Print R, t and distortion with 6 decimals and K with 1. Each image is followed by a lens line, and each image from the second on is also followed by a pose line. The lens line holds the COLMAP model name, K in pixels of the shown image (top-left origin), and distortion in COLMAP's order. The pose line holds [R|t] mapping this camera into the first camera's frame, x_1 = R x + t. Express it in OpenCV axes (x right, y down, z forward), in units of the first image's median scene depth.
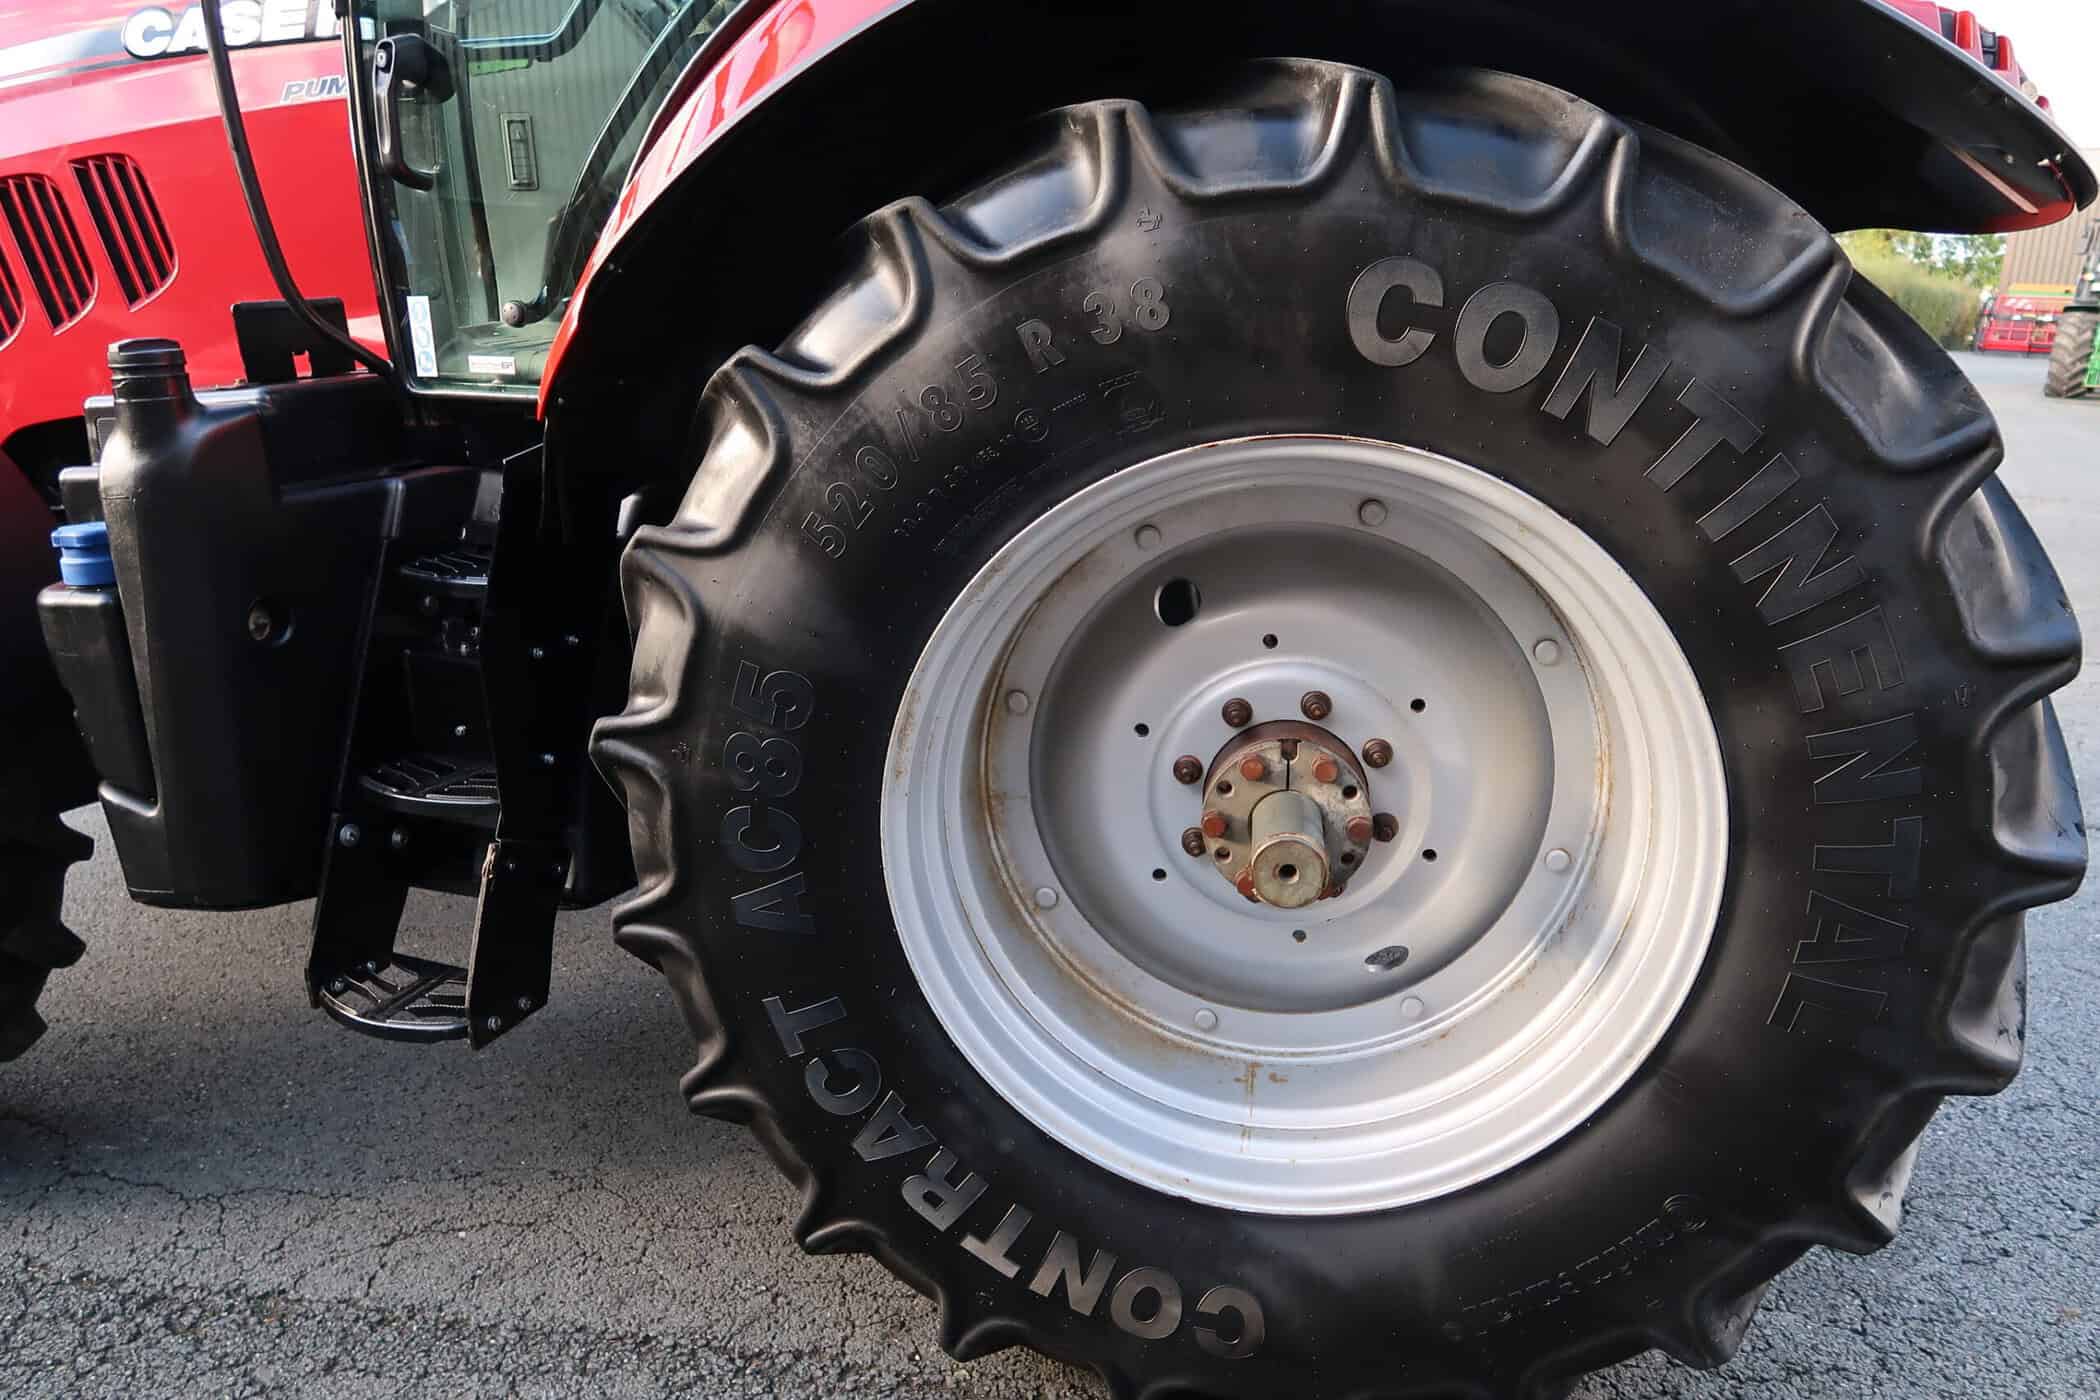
lens RADIAL K [[1440.4, 0, 1039.2], [0, 1440.4, 690.2], [0, 0, 1]] dist [-0.025697, 0.009168]
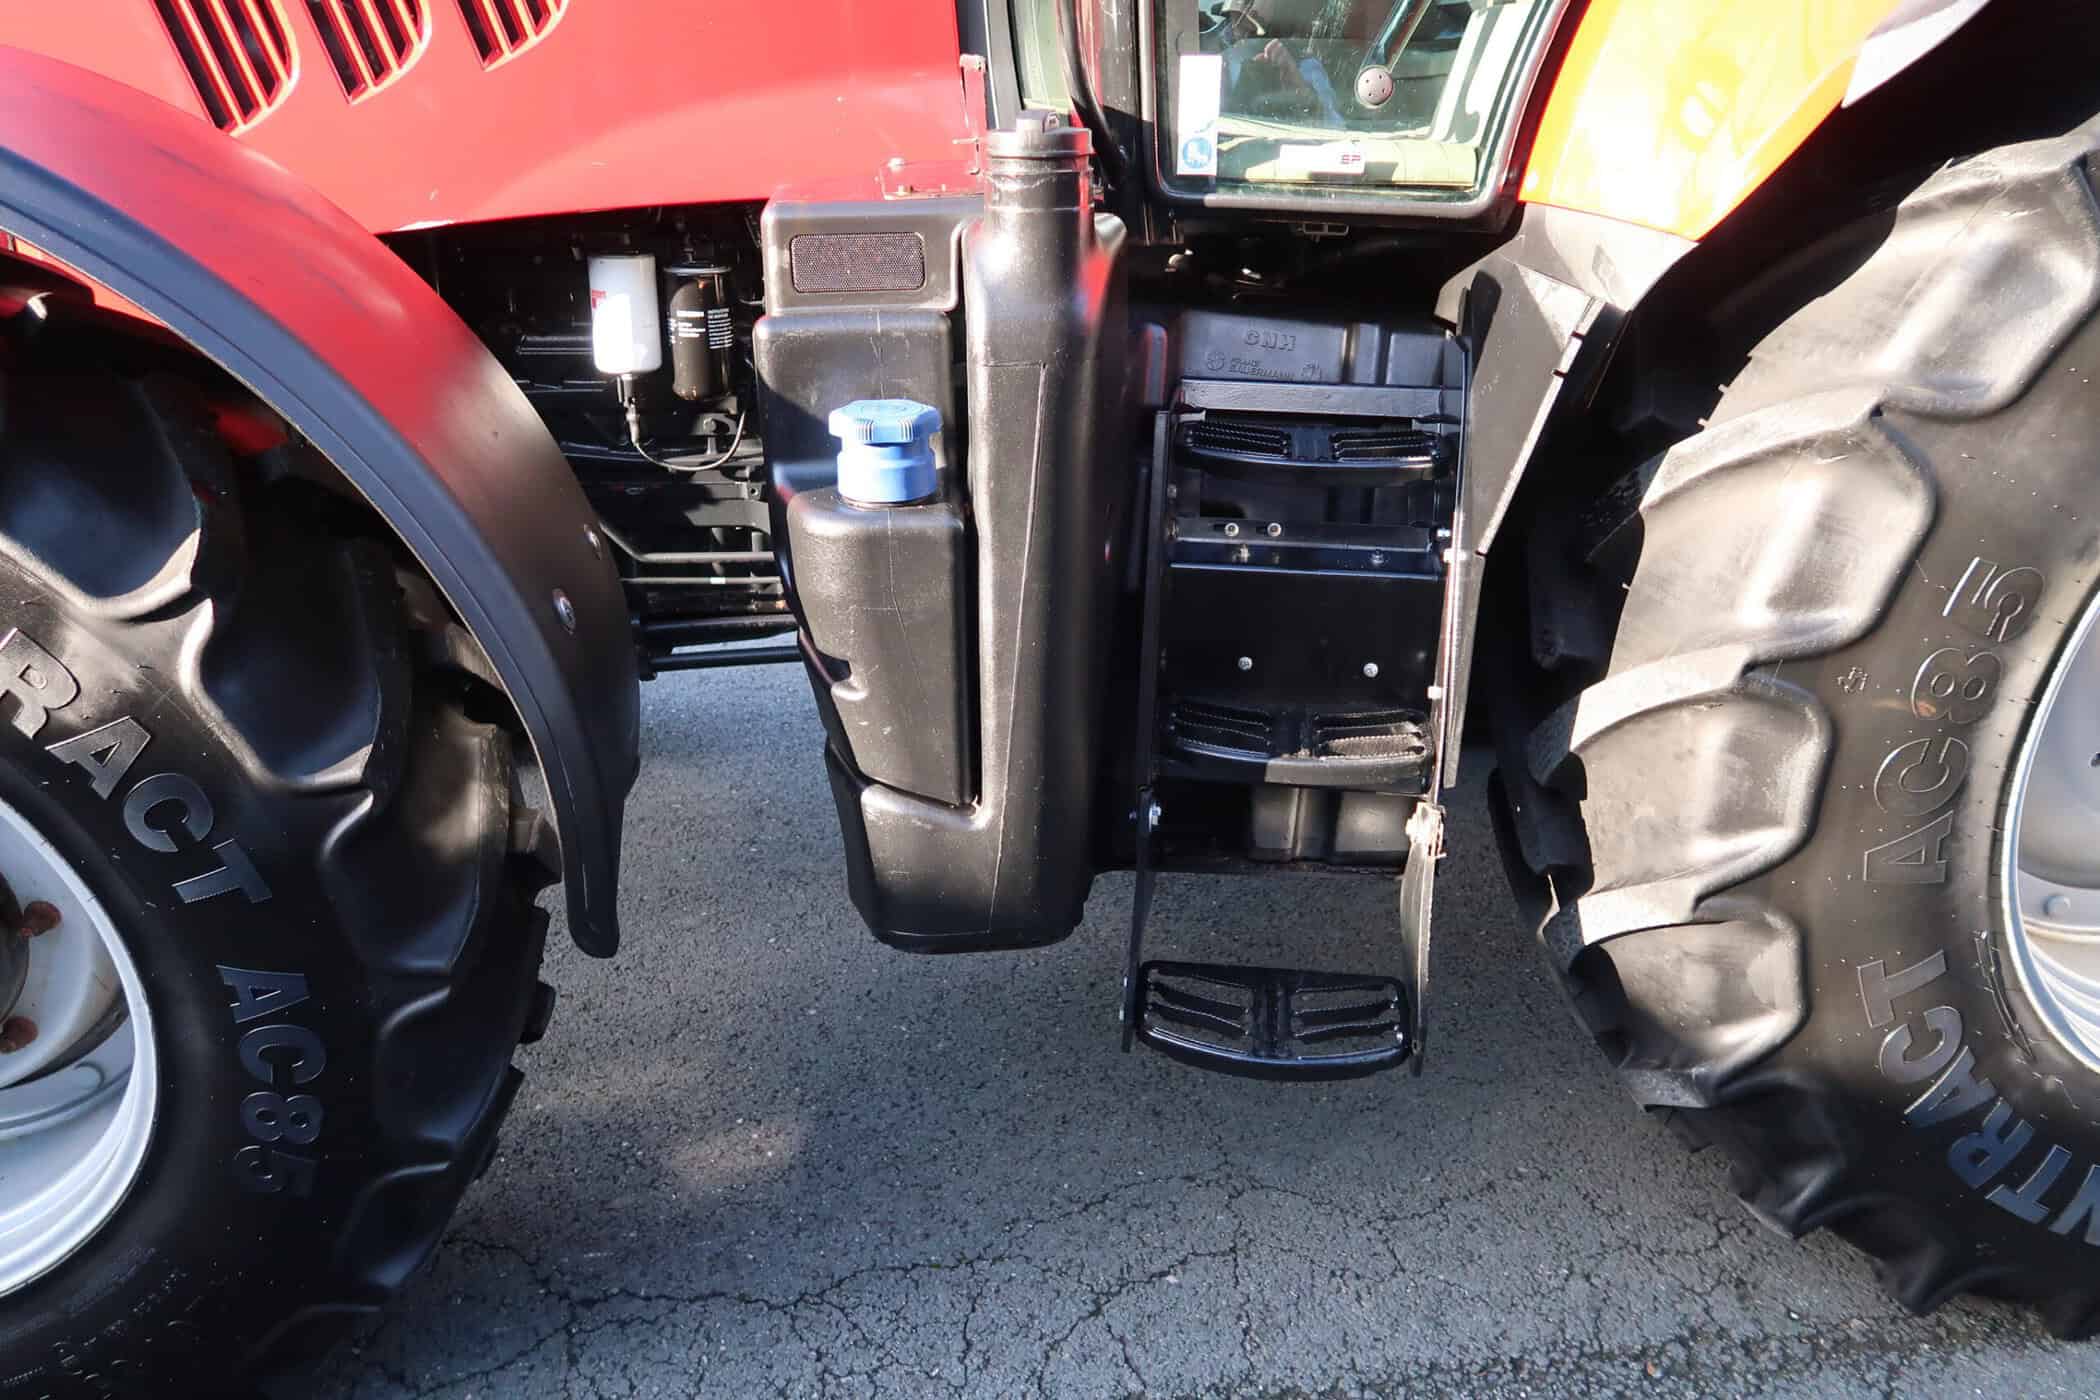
lens RADIAL K [[1440.4, 0, 1041.1], [0, 1440.4, 694.6], [0, 0, 1]] dist [-0.025697, 0.009168]
pose [[0.960208, -0.089952, 0.264404, -0.797519], [0.056085, 0.989532, 0.132966, -0.069156], [-0.273597, -0.112846, 0.955202, 0.346022]]
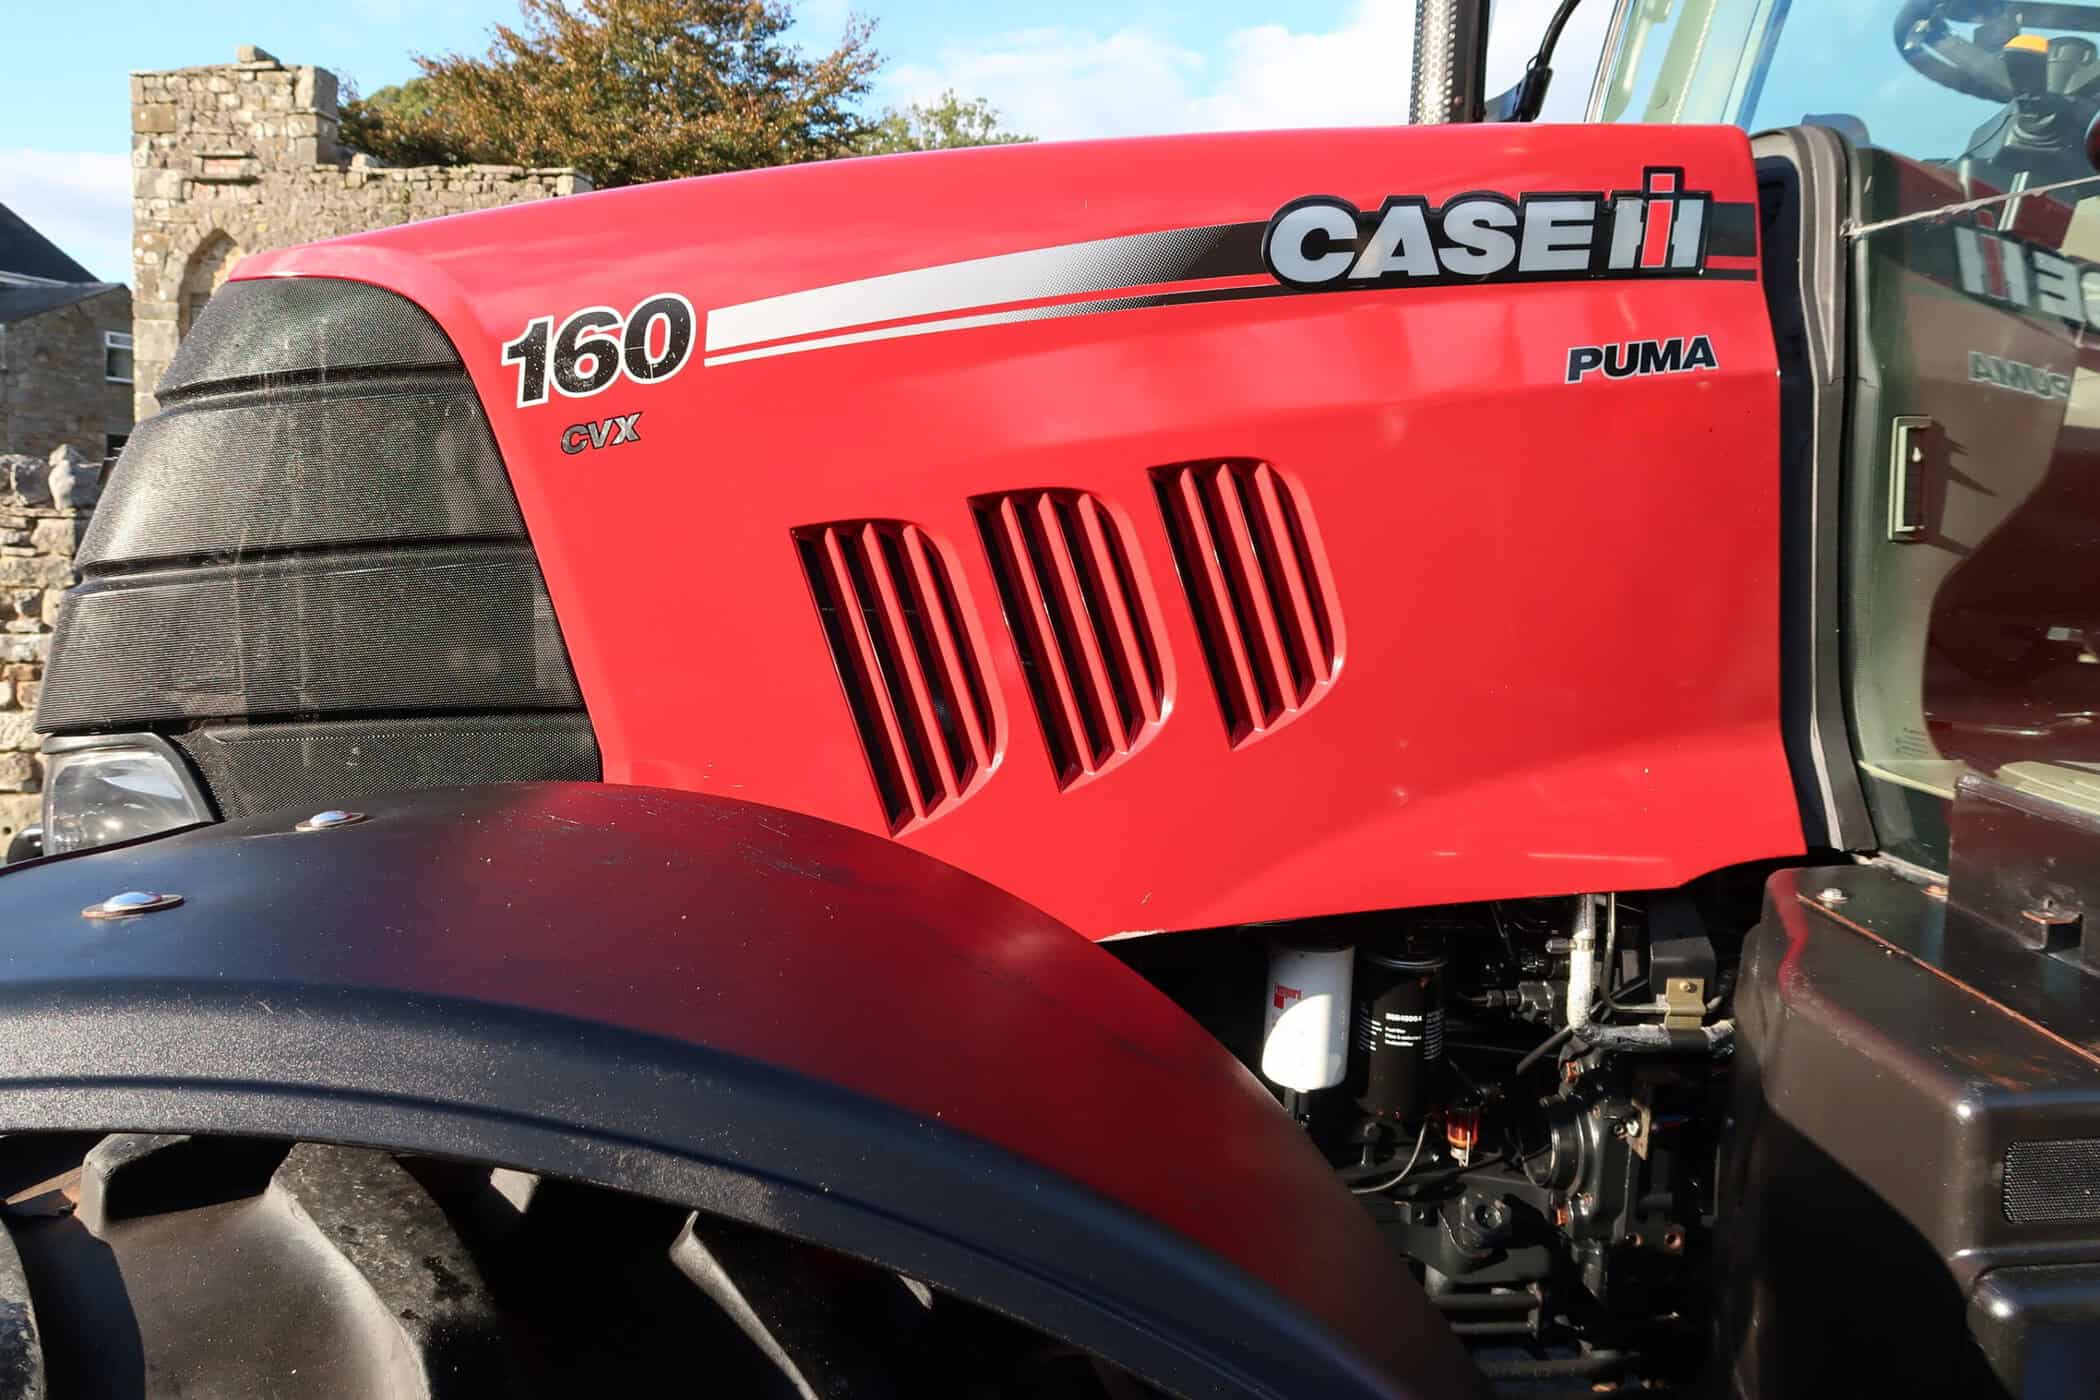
lens RADIAL K [[1440.4, 0, 1020.3], [0, 1440.4, 691.5], [0, 0, 1]] dist [-0.025697, 0.009168]
pose [[0.979272, -0.010061, 0.202301, -1.104794], [0.036807, 0.990976, -0.128886, -0.299349], [-0.199179, 0.133661, 0.970805, 0.678486]]
